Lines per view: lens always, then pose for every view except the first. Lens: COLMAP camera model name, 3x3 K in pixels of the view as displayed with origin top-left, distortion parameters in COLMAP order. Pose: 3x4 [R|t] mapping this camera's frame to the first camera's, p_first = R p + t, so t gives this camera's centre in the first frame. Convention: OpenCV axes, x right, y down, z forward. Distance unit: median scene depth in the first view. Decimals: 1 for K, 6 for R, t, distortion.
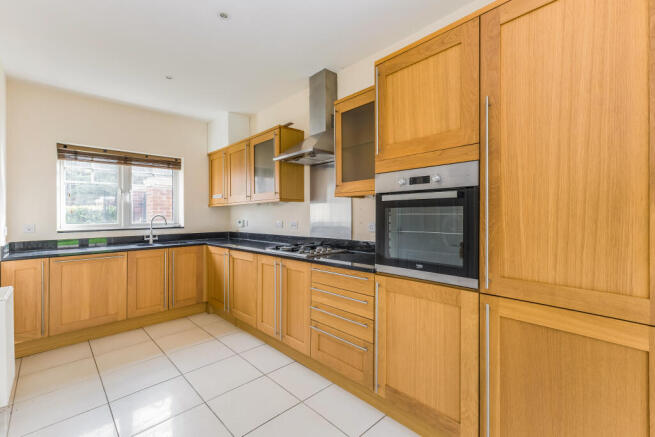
lens RADIAL K [[290.3, 0, 329.6], [0, 290.3, 214.2], [0, 0, 1]] dist [0.010560, -0.001223]
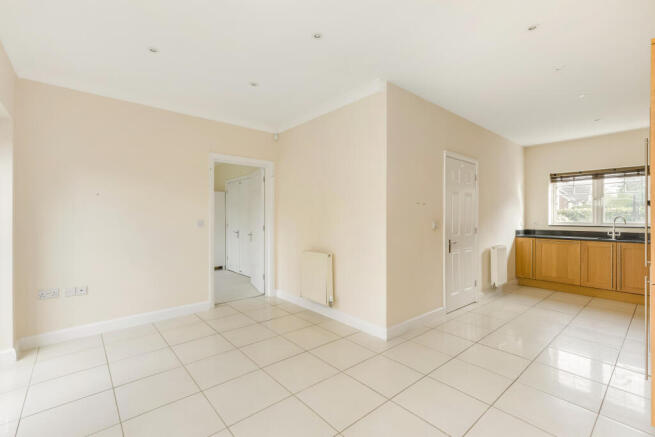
lens RADIAL K [[290.3, 0, 331.7], [0, 290.3, 216.4], [0, 0, 1]] dist [0.010560, -0.001223]
pose [[-0.044577, 0.019051, -0.998824, 0.791684], [0.003983, 0.999814, 0.018892, -0.028323], [0.998998, -0.003136, -0.044644, -0.194777]]
